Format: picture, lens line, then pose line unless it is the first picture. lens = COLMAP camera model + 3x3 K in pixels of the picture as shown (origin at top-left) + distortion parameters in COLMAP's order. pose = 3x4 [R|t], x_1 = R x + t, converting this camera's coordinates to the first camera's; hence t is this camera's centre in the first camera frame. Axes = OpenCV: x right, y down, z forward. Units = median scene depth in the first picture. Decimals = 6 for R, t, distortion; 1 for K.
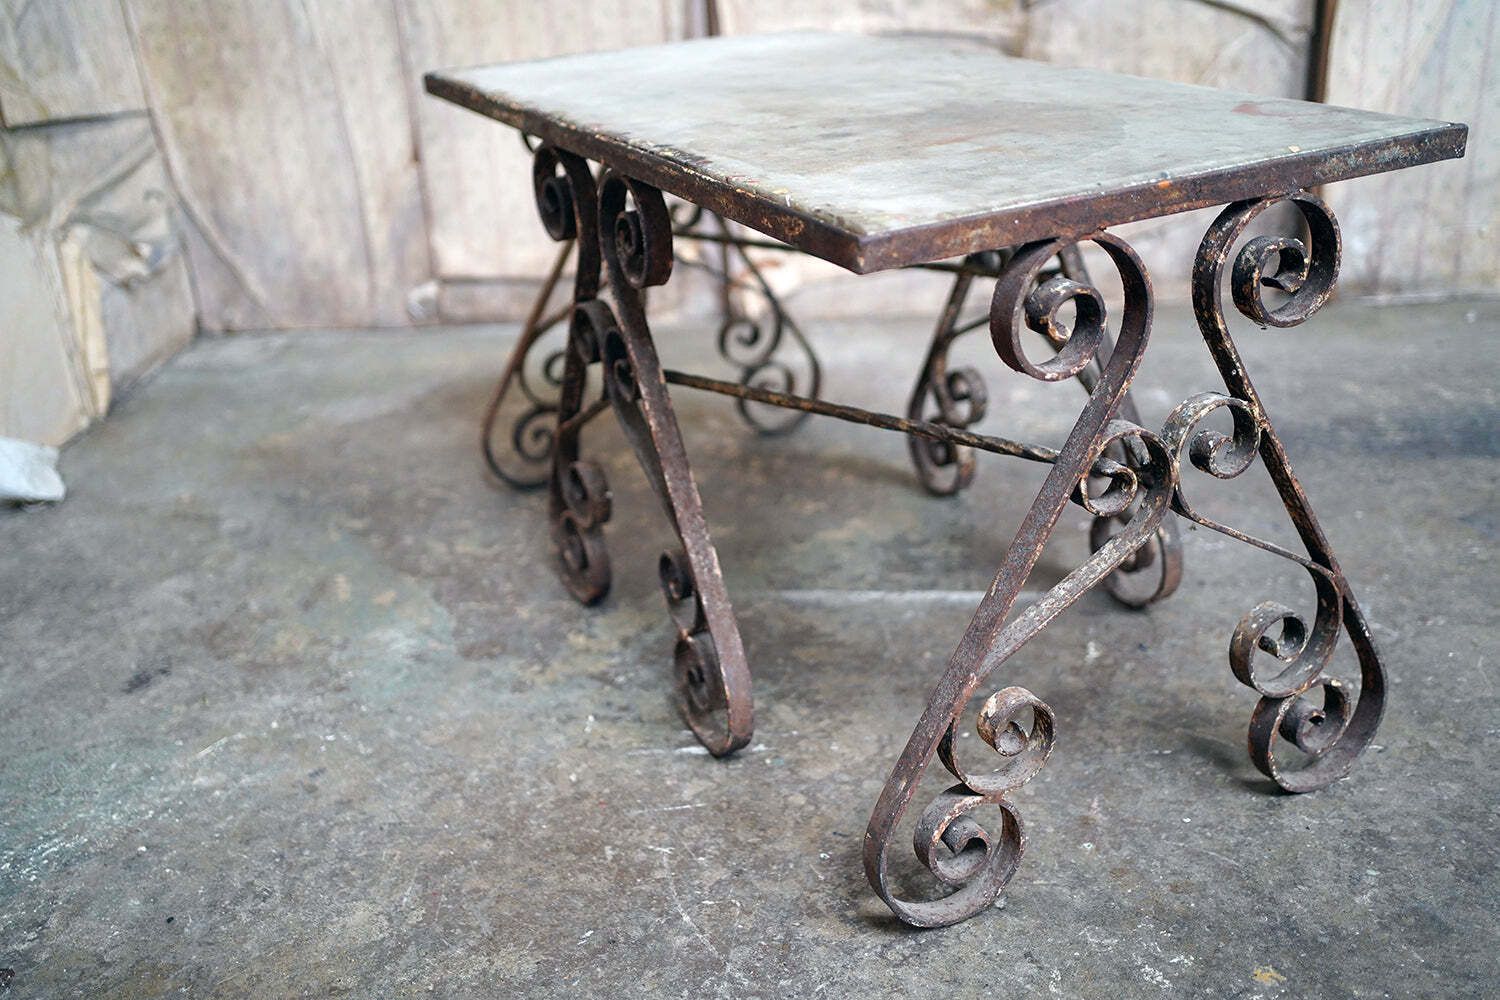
lens RADIAL K [[1522.6, 0, 748.7], [0, 1522.6, 494.3], [0, 0, 1]] dist [0.030409, 0.000000]
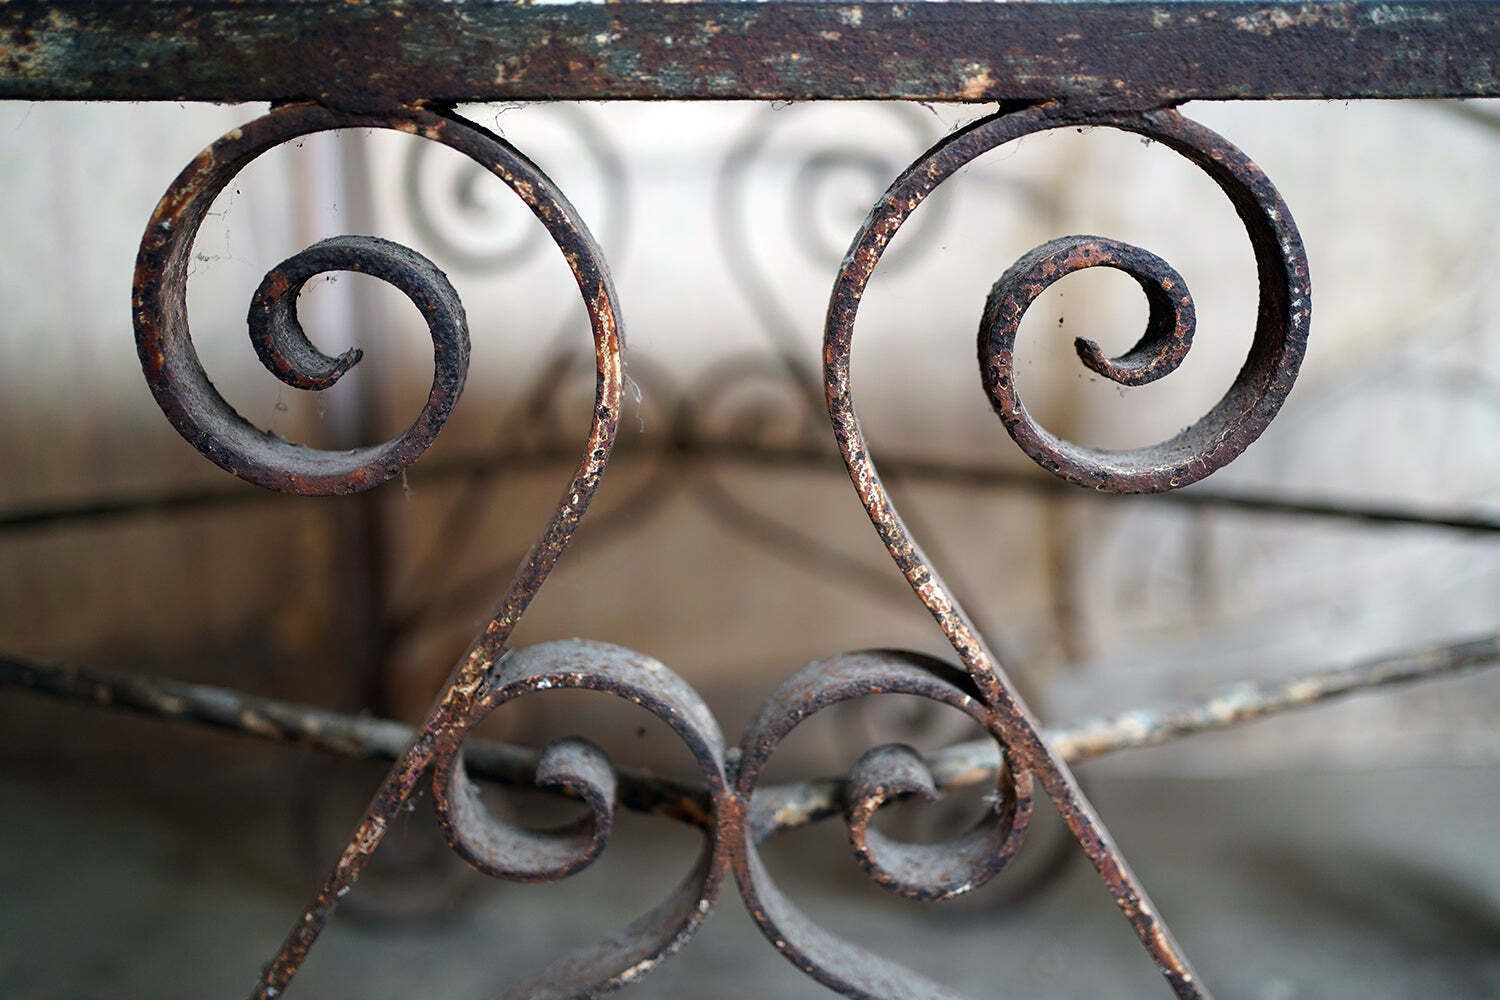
lens RADIAL K [[1522.6, 0, 753.0], [0, 1522.6, 487.7], [0, 0, 1]] dist [0.030409, 0.000000]
pose [[0.994190, 0.029466, 0.103530, 0.046299], [-0.014757, 0.990033, -0.140062, -0.149185], [-0.106625, 0.137720, 0.984715, 0.598223]]
